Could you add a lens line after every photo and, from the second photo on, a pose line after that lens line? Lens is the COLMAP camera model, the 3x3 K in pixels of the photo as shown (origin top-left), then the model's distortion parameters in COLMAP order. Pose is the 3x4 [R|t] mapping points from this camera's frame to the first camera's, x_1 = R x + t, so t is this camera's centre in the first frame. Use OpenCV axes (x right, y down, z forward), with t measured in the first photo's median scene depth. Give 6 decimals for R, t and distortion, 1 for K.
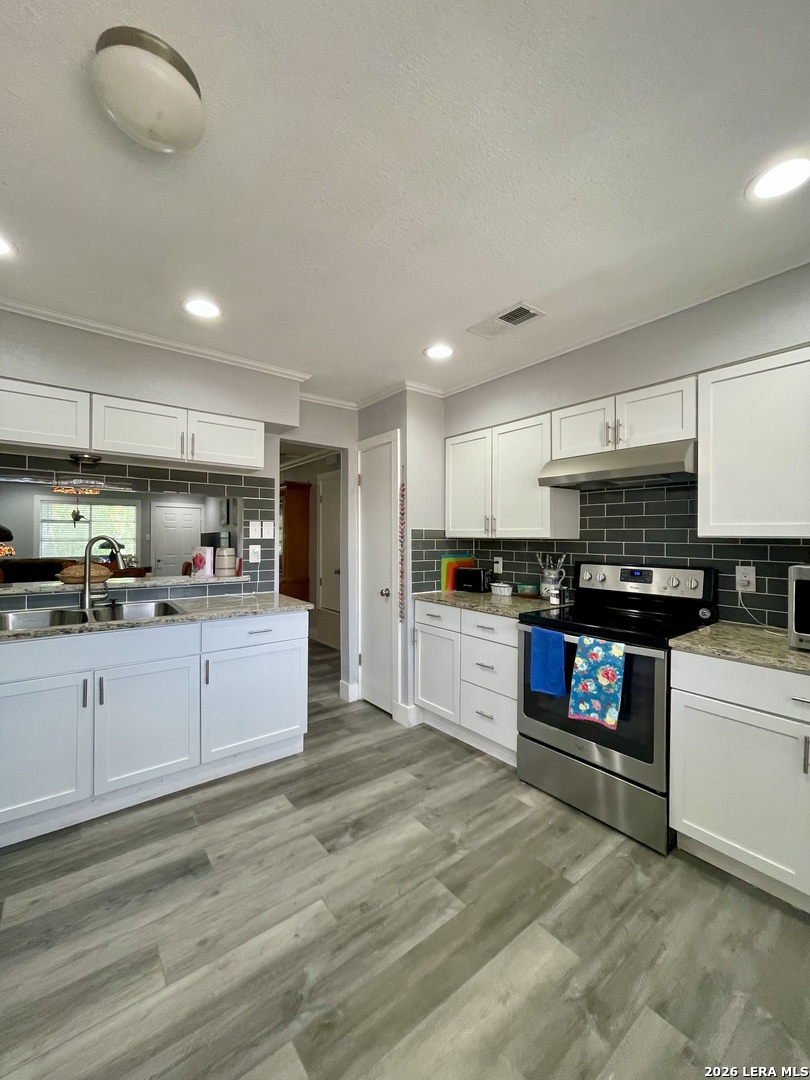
lens RADIAL K [[435.2, 0, 409.6], [0, 435.2, 536.1], [0, 0, 1]] dist [-0.015681, 0.001648]
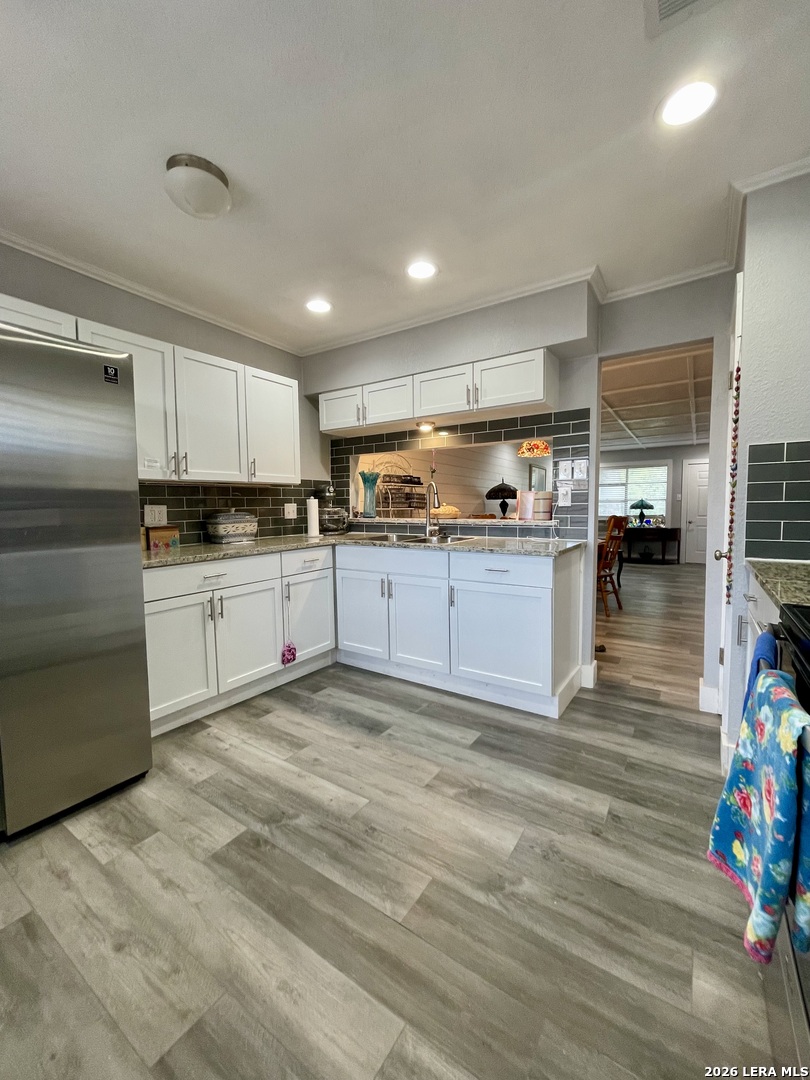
lens RADIAL K [[435.2, 0, 408.1], [0, 435.2, 540.1], [0, 0, 1]] dist [-0.015681, 0.001648]
pose [[0.297944, 0.063293, -0.952483, 0.629397], [0.014887, 0.997370, 0.070932, 0.092901], [0.954467, -0.035314, 0.296218, 0.615190]]
